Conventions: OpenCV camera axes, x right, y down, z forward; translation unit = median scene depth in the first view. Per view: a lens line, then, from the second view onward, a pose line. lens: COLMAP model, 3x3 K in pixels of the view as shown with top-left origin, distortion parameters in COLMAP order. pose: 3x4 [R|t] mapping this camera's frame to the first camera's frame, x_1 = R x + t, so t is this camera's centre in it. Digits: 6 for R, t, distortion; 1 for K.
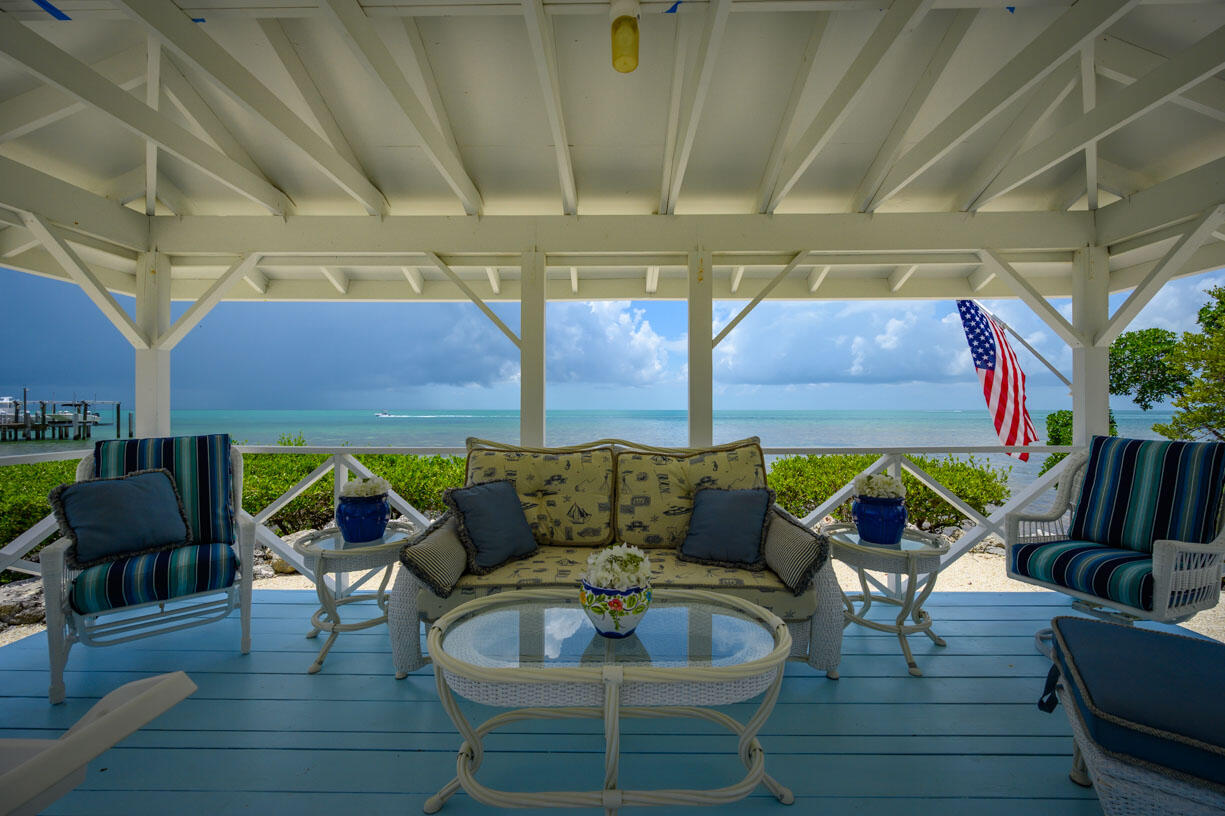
lens RADIAL K [[492.0, 0, 612.0], [0, 492.0, 410.6], [0, 0, 1]] dist [0.001790, 0.000132]
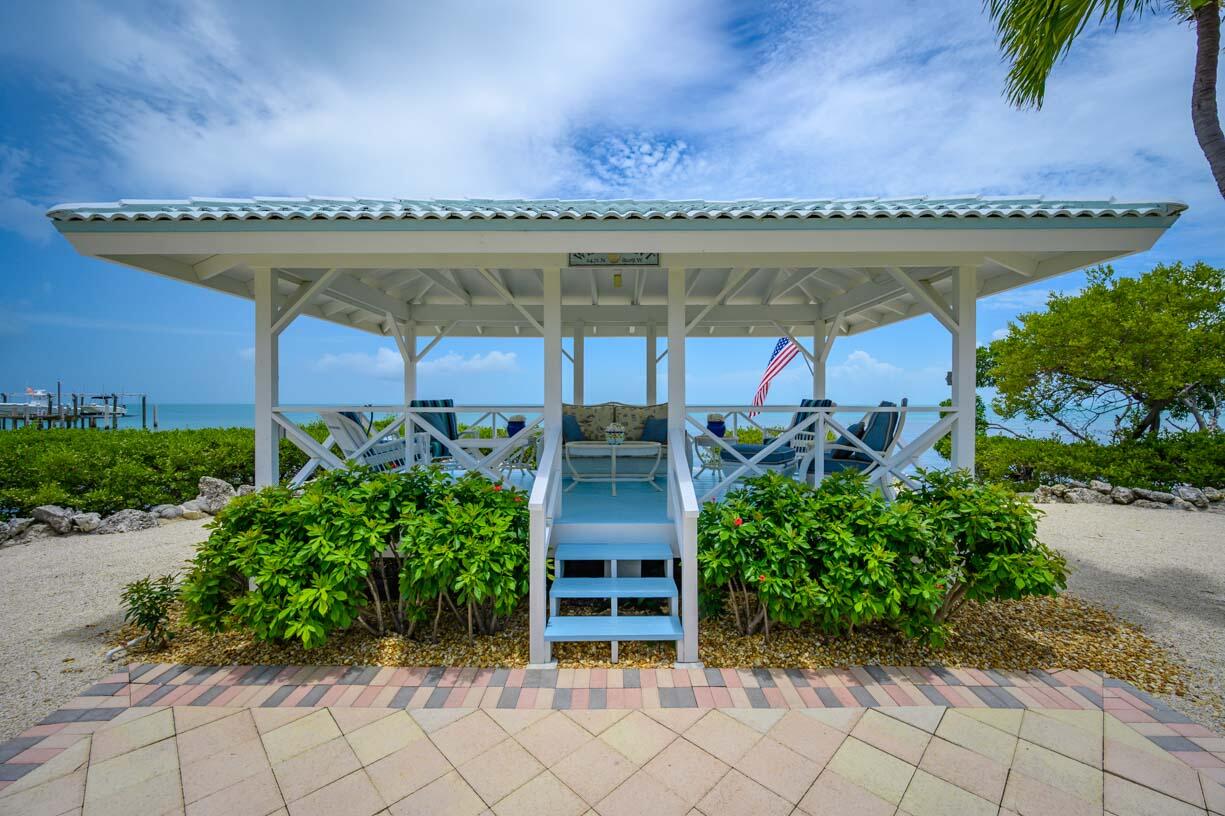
lens RADIAL K [[492.0, 0, 615.1], [0, 492.0, 413.2], [0, 0, 1]] dist [0.001790, 0.000132]
pose [[0.999945, 0.001027, 0.010402, -0.014953], [-0.001197, 0.999866, 0.016348, 0.073563], [-0.010384, -0.016359, 0.999812, -1.358420]]
